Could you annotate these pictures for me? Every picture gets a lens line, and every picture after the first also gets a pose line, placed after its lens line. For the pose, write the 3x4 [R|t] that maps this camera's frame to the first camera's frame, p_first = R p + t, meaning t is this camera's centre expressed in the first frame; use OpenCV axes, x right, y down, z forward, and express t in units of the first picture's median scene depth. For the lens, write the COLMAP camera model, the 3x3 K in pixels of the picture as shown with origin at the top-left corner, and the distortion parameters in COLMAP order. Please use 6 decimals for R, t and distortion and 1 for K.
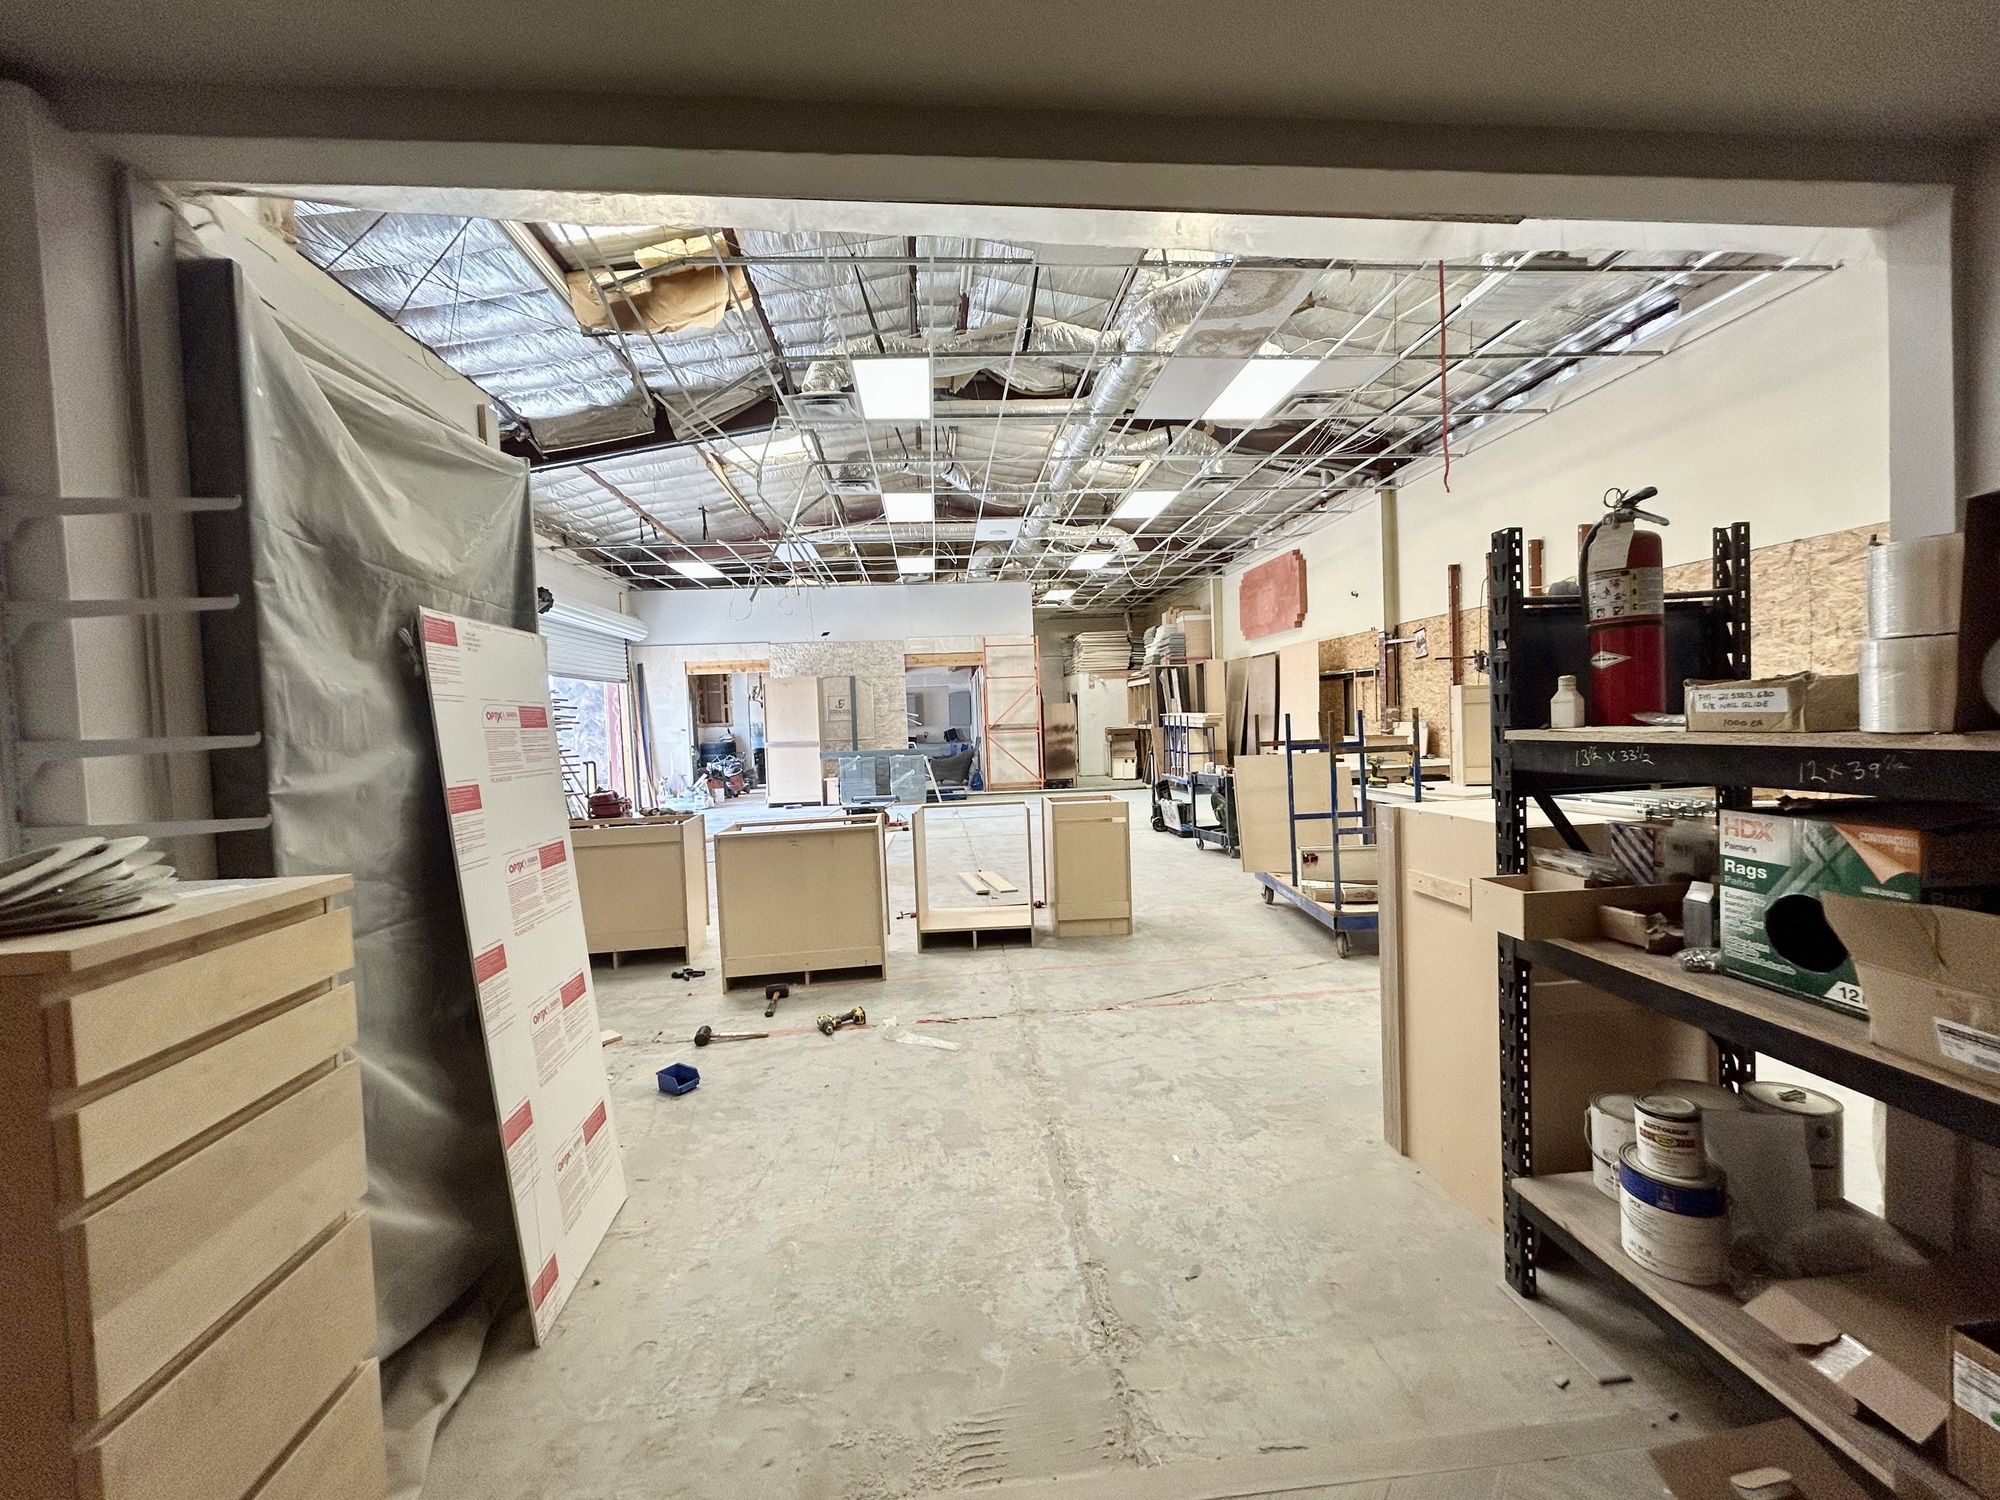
lens RADIAL K [[806.9, 0, 1005.8], [0, 806.9, 743.7], [0, 0, 1]] dist [0.001179, -0.000079]
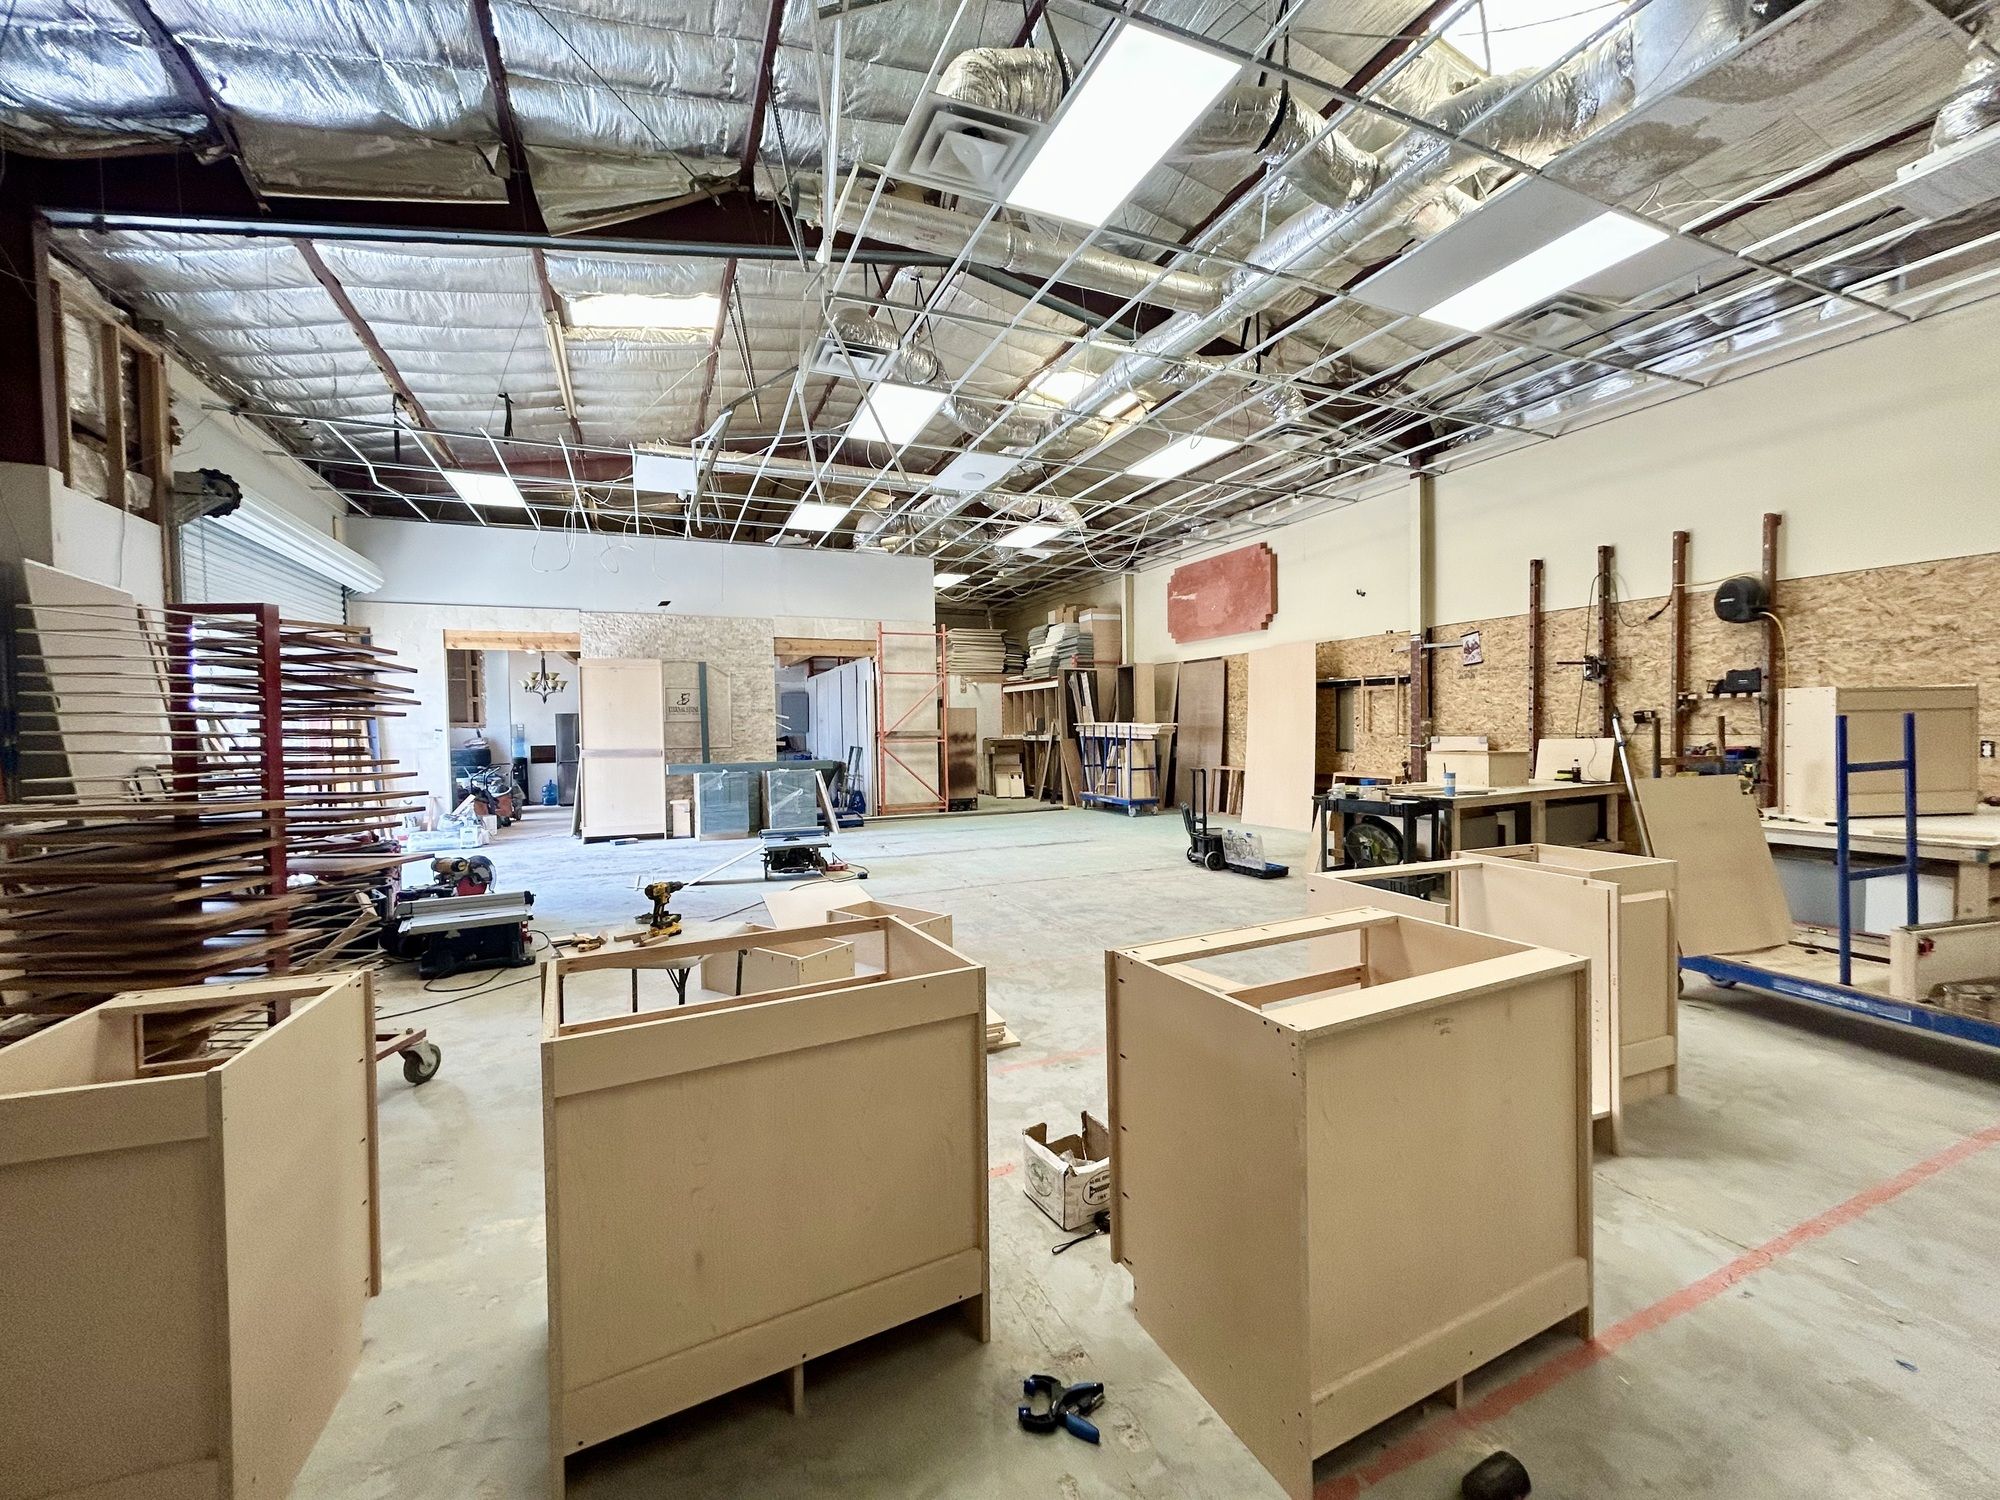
lens RADIAL K [[806.9, 0, 1005.8], [0, 806.9, 743.7], [0, 0, 1]] dist [0.001179, -0.000079]
pose [[0.947154, 0.015715, 0.320394, -0.175108], [-0.010753, 0.999793, -0.017251, 0.001182], [-0.320599, 0.012894, 0.947127, 0.220716]]
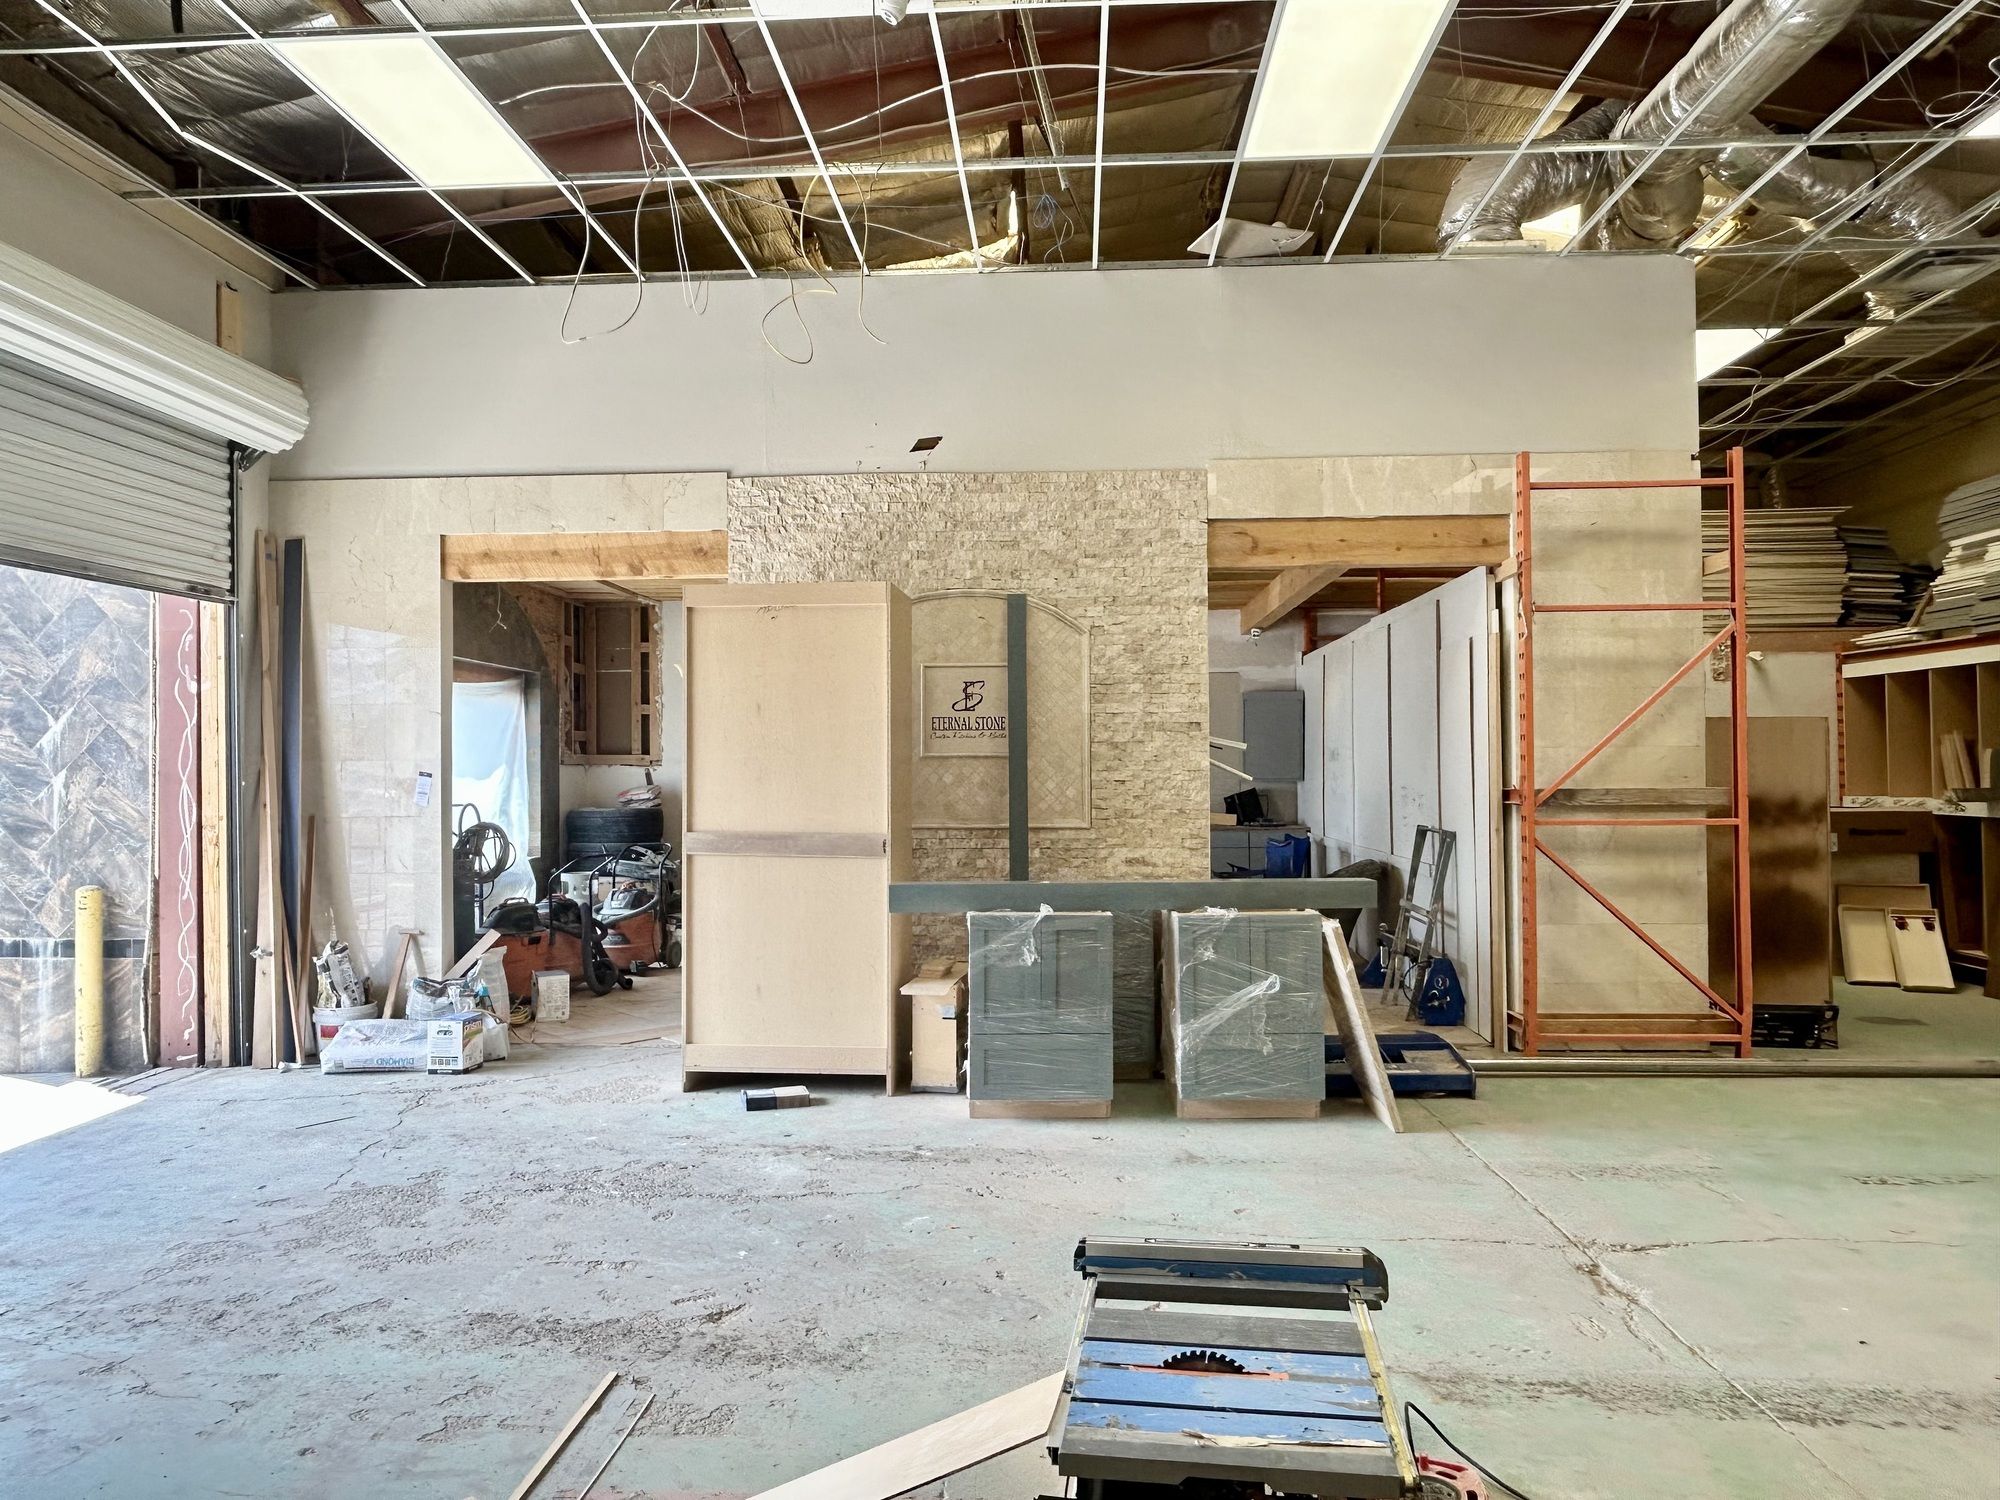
lens RADIAL K [[1299.2, 0, 1009.8], [0, 1299.2, 748.3], [0, 0, 1]] dist [0.006357, -0.002226]
pose [[0.990142, 0.028731, -0.137085, -0.140635], [-0.034297, 0.998673, -0.038415, -0.016146], [0.135800, 0.042738, 0.989814, 0.608752]]
